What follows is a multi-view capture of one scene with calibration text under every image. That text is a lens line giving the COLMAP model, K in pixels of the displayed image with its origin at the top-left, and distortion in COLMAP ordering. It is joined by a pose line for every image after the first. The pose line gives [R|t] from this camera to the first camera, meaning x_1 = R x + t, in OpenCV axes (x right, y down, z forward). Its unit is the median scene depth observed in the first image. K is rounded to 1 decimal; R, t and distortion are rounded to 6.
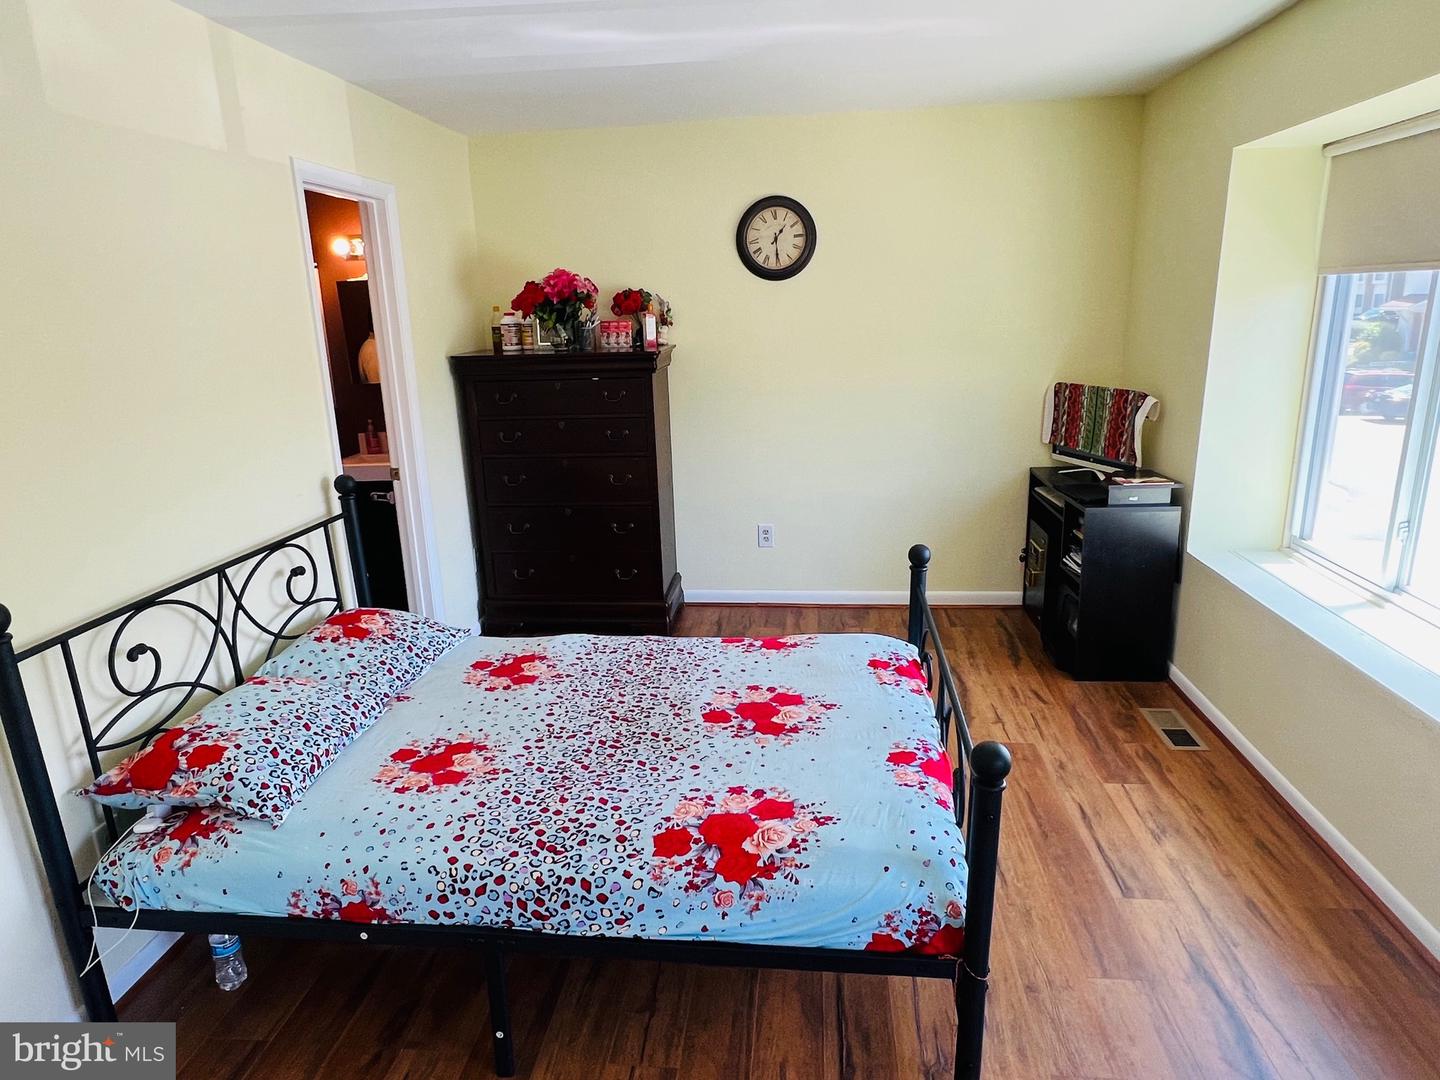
lens RADIAL K [[891.6, 0, 711.3], [0, 891.6, 542.6], [0, 0, 1]] dist [-0.002169, -0.000700]
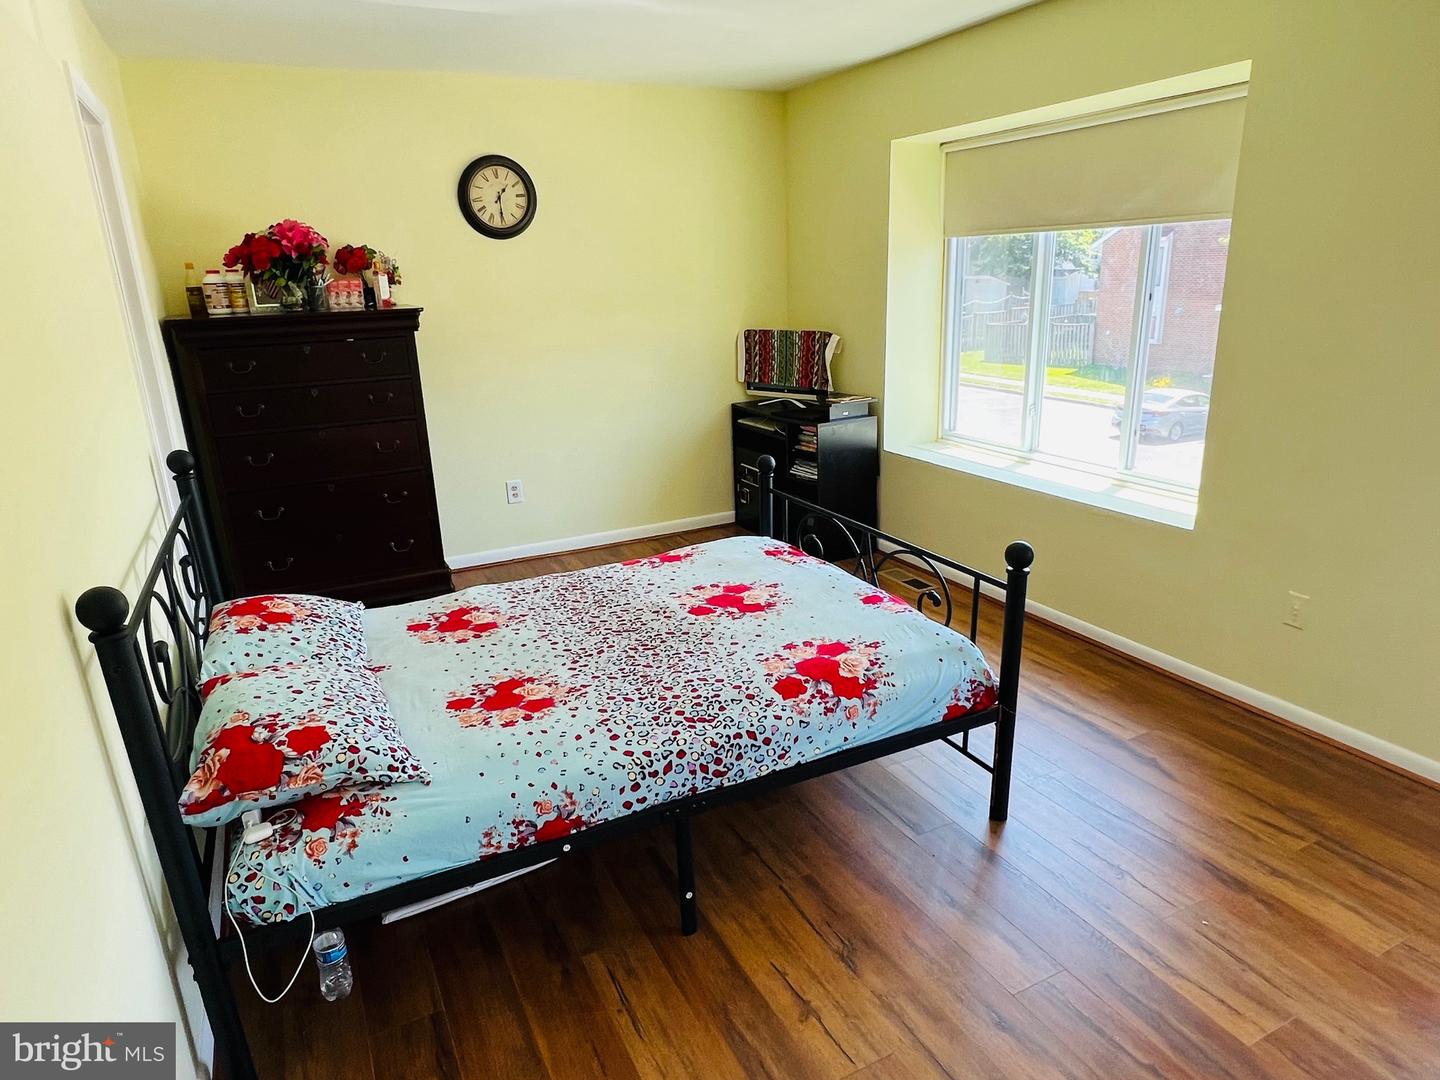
lens RADIAL K [[891.6, 0, 715.9], [0, 891.6, 544.4], [0, 0, 1]] dist [-0.002169, -0.000700]
pose [[0.839400, -0.157362, 0.520235, -0.553814], [0.147309, 0.987212, 0.060930, 0.044994], [-0.523171, 0.025491, 0.851847, 0.019616]]
